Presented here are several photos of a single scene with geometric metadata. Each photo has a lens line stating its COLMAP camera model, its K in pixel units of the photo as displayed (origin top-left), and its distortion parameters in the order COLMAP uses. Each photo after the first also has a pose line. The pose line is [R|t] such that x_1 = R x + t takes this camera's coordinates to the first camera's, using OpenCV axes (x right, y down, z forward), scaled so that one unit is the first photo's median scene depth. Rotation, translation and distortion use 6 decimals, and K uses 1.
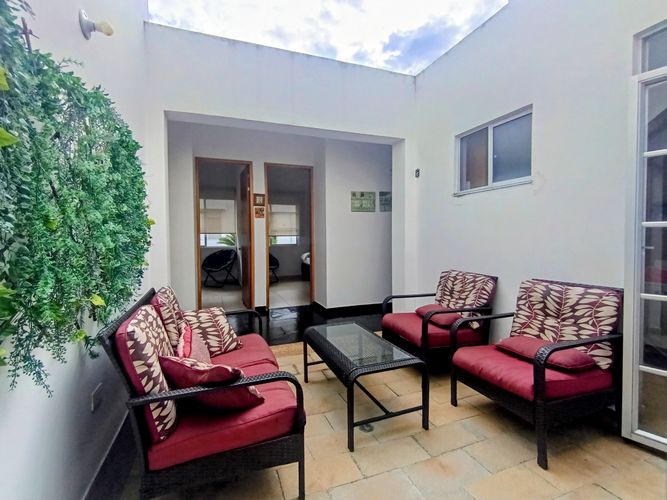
lens RADIAL K [[313.0, 0, 322.4], [0, 313.0, 240.3], [0, 0, 1]] dist [-0.011394, 0.000744]
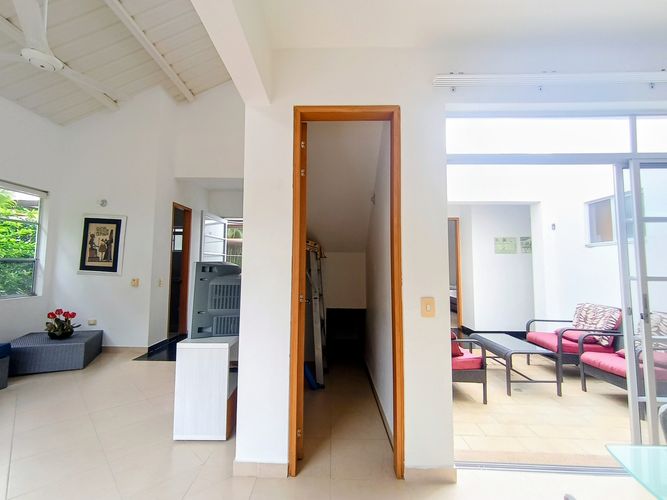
lens RADIAL K [[313.0, 0, 322.4], [0, 313.0, 240.3], [0, 0, 1]] dist [-0.011394, 0.000744]
pose [[0.927995, -0.015872, -0.372255, -0.134394], [-0.019198, 0.995728, -0.090316, -0.028895], [0.372098, 0.090960, 0.923726, -0.681454]]
